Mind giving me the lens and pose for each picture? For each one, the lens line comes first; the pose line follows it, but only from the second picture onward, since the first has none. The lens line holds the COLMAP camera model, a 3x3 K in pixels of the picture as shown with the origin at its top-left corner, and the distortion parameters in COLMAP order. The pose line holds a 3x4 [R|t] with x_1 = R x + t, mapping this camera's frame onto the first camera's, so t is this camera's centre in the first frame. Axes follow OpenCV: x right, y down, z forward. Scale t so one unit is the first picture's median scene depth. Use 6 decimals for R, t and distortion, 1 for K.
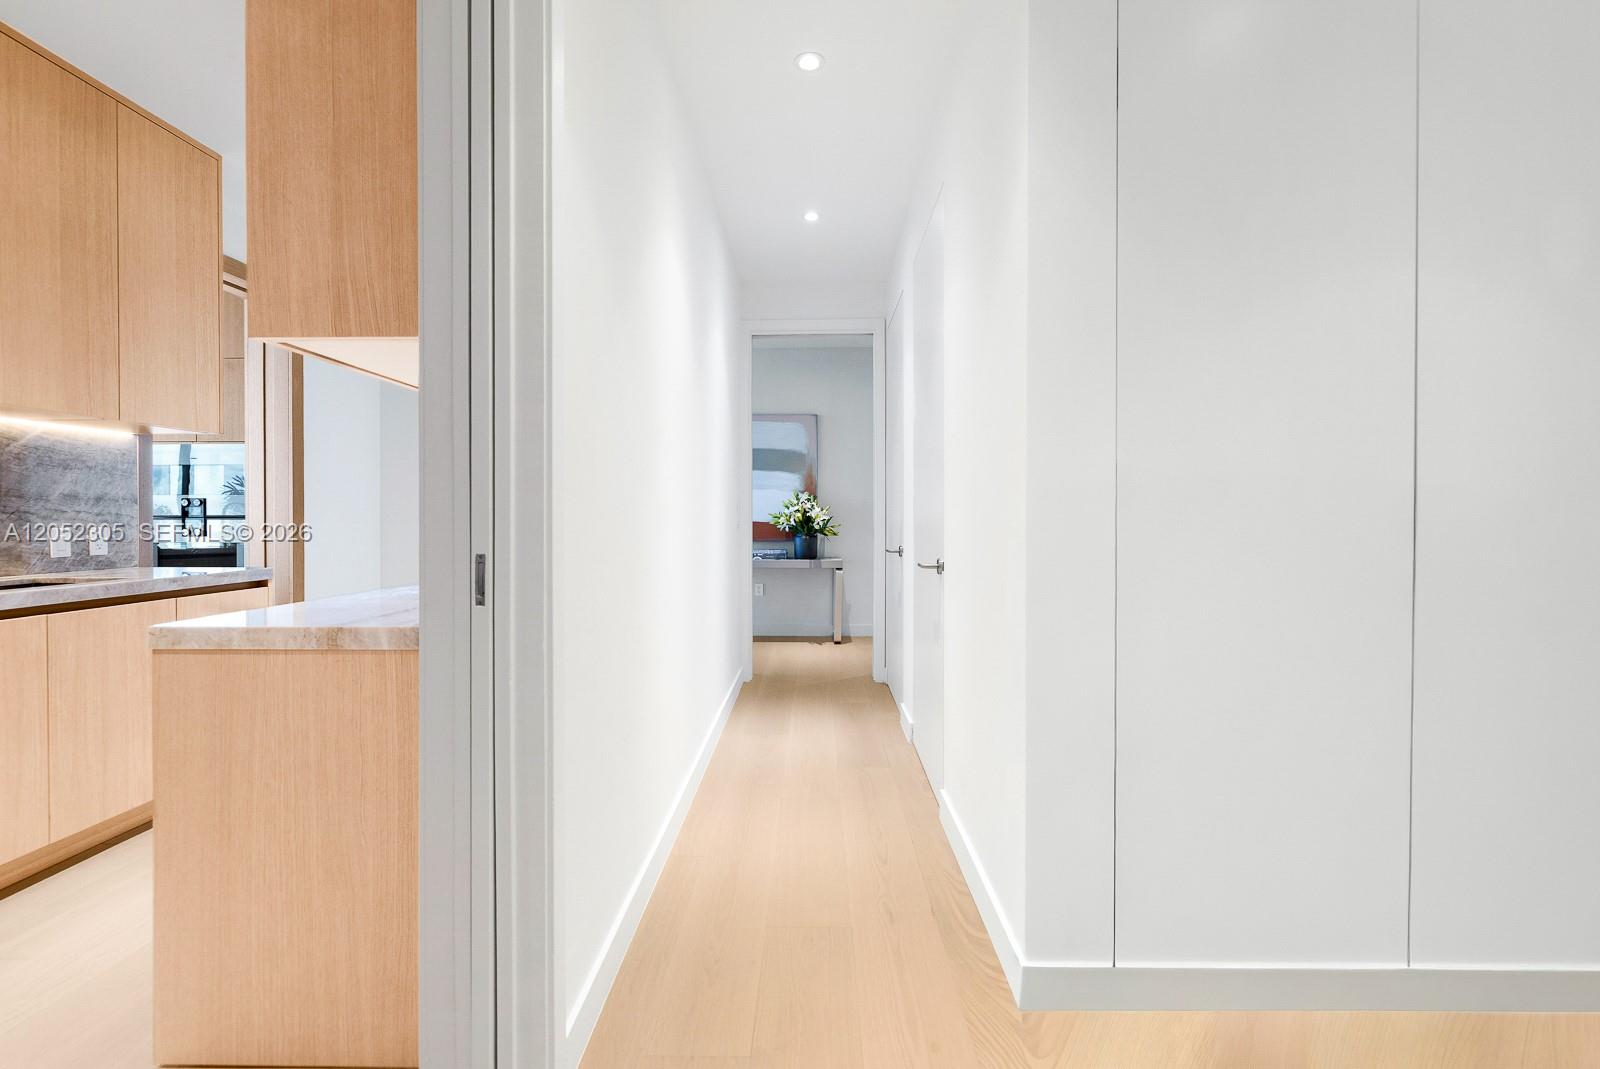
lens RADIAL K [[691.6, 0, 795.8], [0, 691.6, 525.3], [0, 0, 1]] dist [-0.001074, 0.000232]
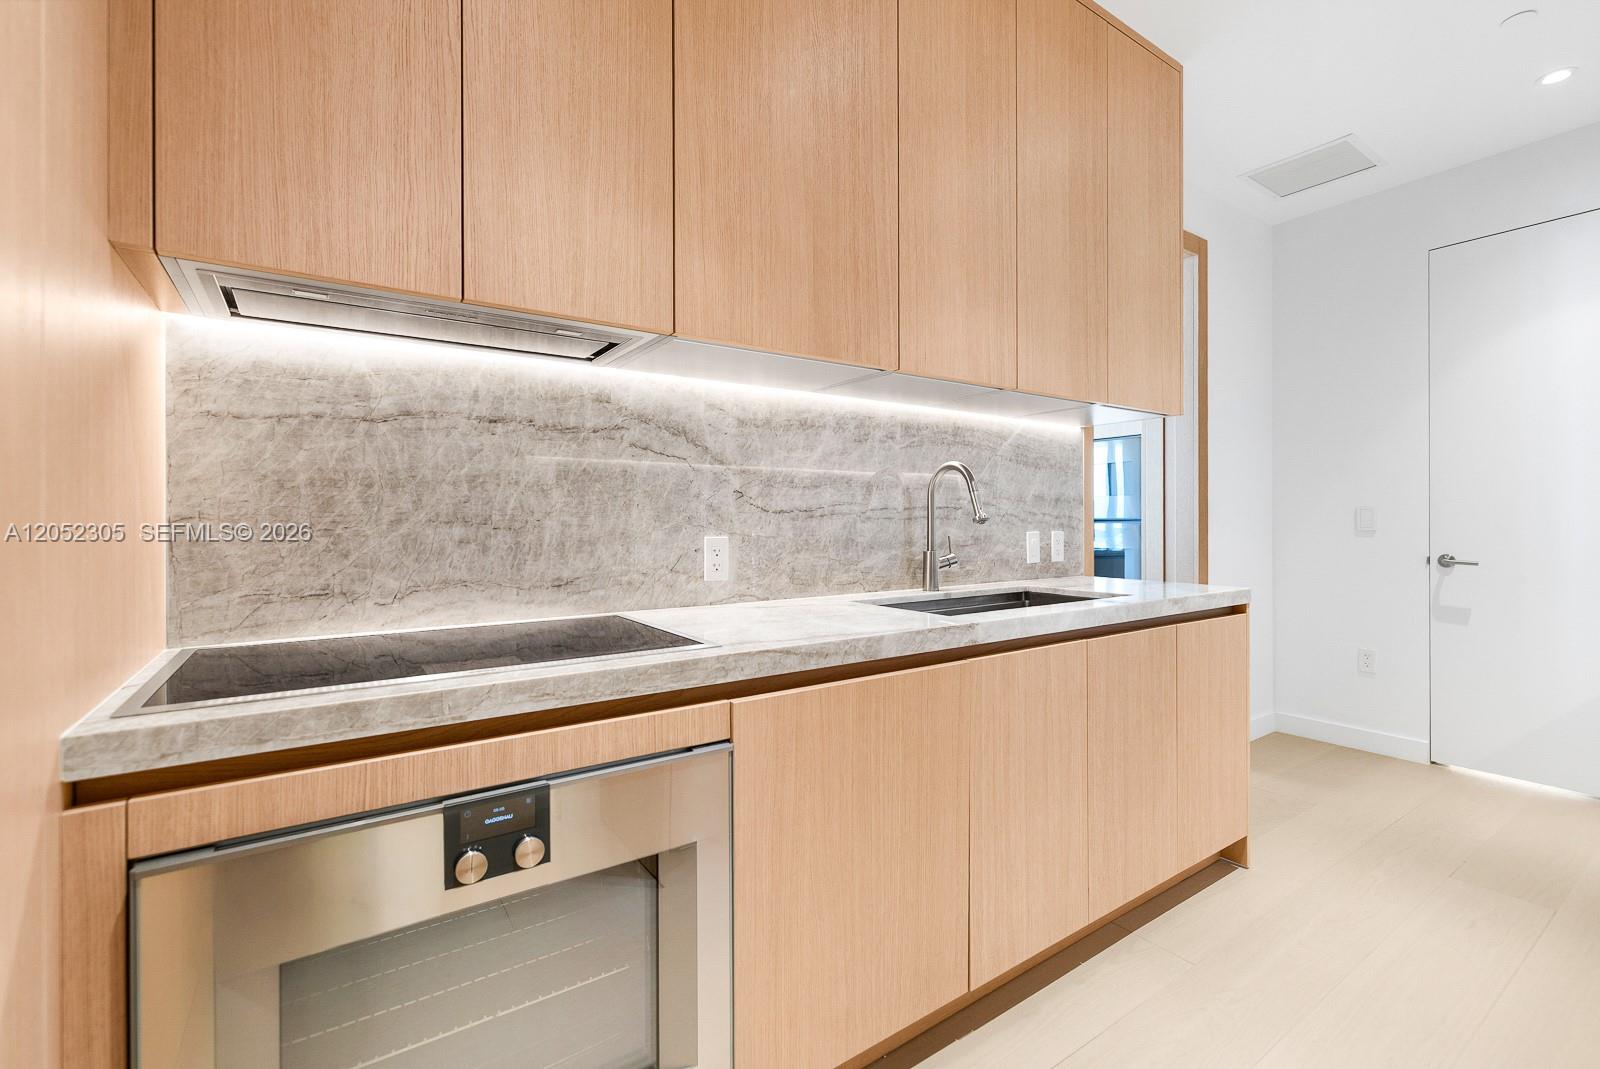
lens RADIAL K [[691.6, 0, 795.8], [0, 691.6, 525.3], [0, 0, 1]] dist [-0.001074, 0.000232]
pose [[0.587604, 0.001582, -0.809147, -0.476972], [-0.005539, 0.999983, -0.002067, -0.001030], [0.809130, 0.005697, 0.587602, 0.185935]]
